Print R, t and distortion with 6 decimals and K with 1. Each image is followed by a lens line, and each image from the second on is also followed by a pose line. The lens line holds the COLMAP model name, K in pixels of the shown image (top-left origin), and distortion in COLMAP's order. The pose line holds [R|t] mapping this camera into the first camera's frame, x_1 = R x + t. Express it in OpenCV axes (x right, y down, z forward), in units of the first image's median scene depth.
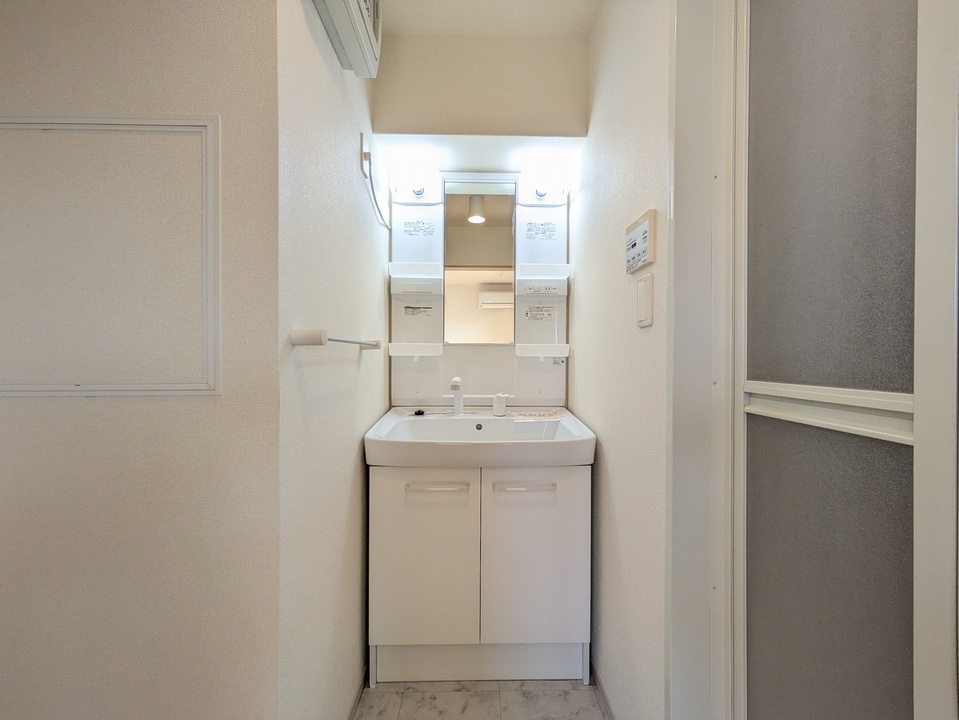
lens RADIAL K [[374.7, 0, 482.7], [0, 374.7, 359.9], [0, 0, 1]] dist [-0.000320, -0.000053]
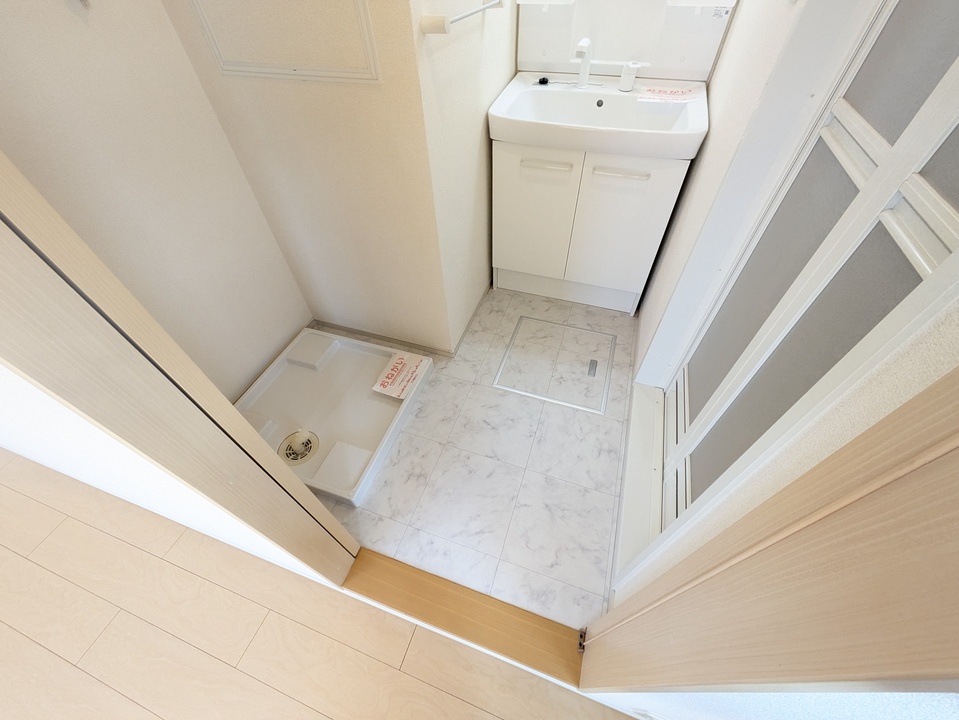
lens RADIAL K [[374.7, 0, 482.7], [0, 374.7, 359.9], [0, 0, 1]] dist [-0.000320, -0.000053]
pose [[0.938766, 0.242910, -0.244361, 0.129073], [0.022069, 0.665362, 0.746194, -0.141211], [0.343847, -0.705895, 0.619259, -0.247005]]
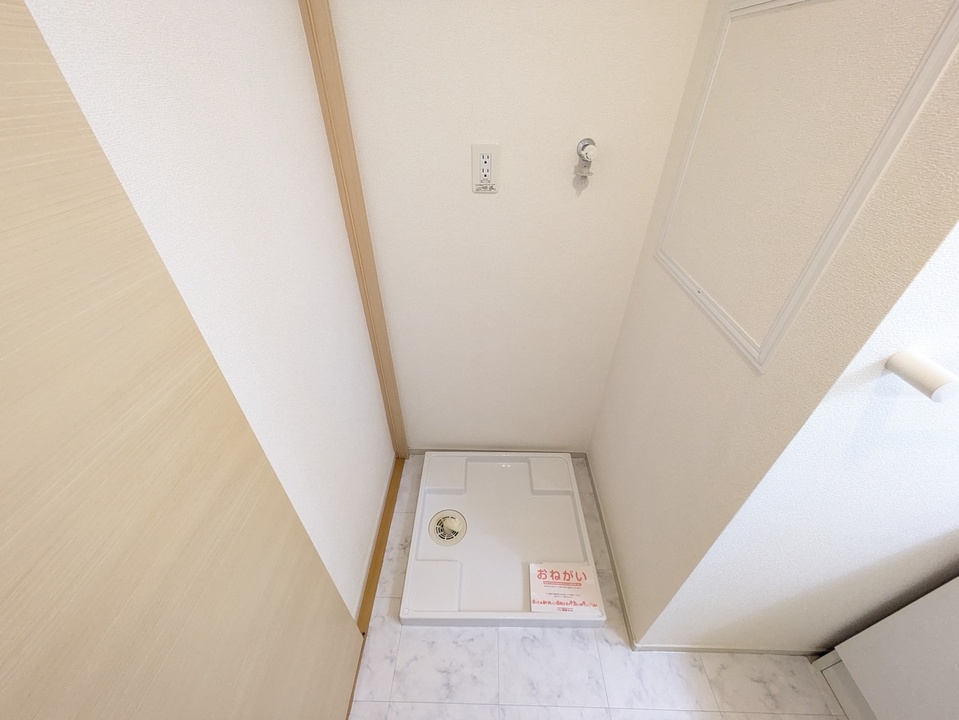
lens RADIAL K [[376.9, 0, 476.8], [0, 376.9, 359.5], [0, 0, 1]] dist [0.000651, 0.000177]
pose [[-0.044062, 0.602296, -0.797056, 0.023635], [0.001022, 0.797857, 0.602845, -0.273177], [0.999028, 0.025748, -0.035770, 0.188930]]
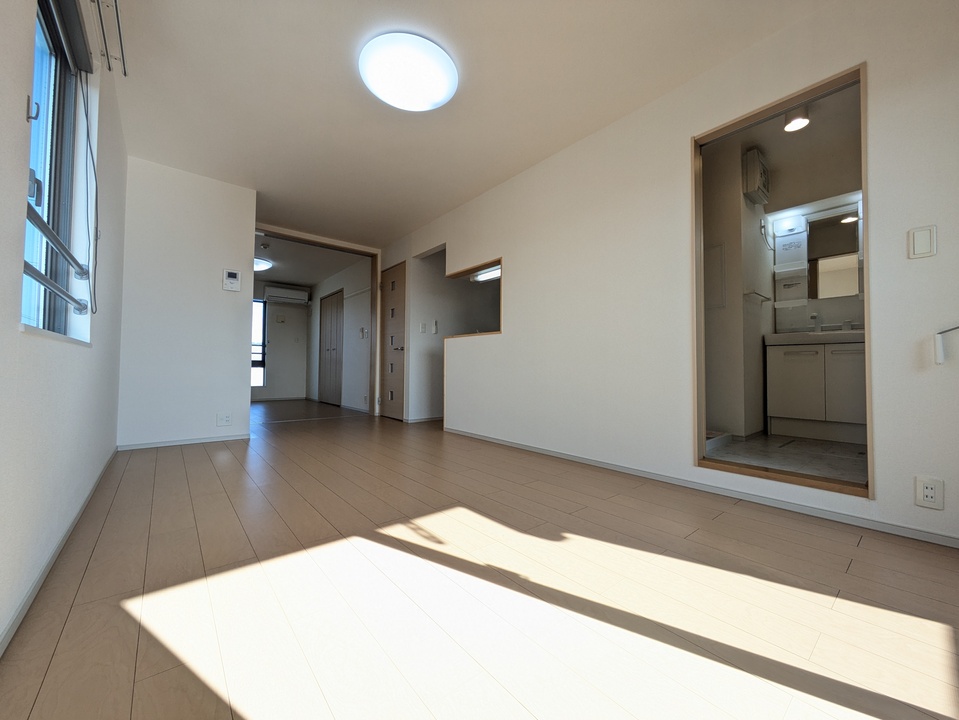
lens RADIAL K [[376.9, 0, 476.8], [0, 376.9, 359.5], [0, 0, 1]] dist [0.000651, 0.000177]
pose [[0.618816, -0.018548, -0.785317, 0.486491], [-0.010012, 0.999454, -0.031495, 0.463620], [0.785473, 0.027352, 0.618292, -2.102396]]
